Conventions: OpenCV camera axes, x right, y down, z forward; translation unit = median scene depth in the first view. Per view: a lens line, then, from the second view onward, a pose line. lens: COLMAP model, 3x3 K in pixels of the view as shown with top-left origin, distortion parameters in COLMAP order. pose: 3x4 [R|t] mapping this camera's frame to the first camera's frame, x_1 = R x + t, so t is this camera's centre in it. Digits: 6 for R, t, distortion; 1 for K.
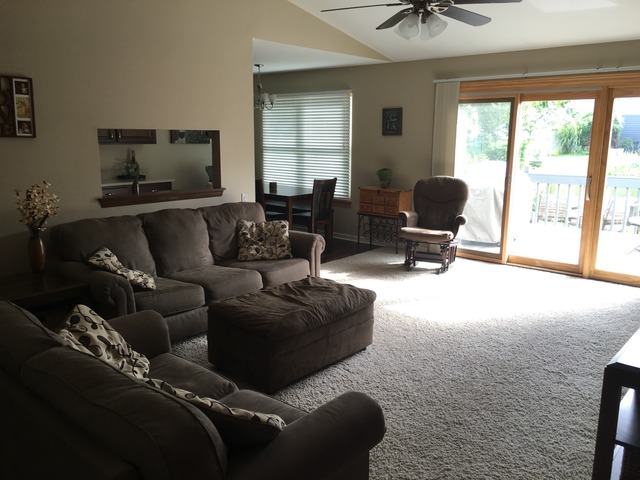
lens RADIAL K [[545.5, 0, 320.0], [0, 545.5, 240.0], [0, 0, 1]] dist [0.045820, -0.002275]
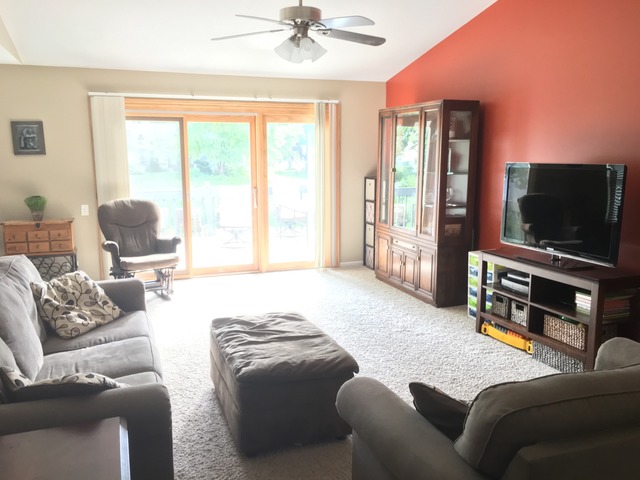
lens RADIAL K [[545.5, 0, 320.0], [0, 545.5, 240.0], [0, 0, 1]] dist [0.045820, -0.002275]
pose [[0.483651, -0.150084, 0.862297, -0.441040], [0.180600, 0.981100, 0.069466, -0.056859], [-0.856426, 0.122133, 0.501615, 0.287197]]
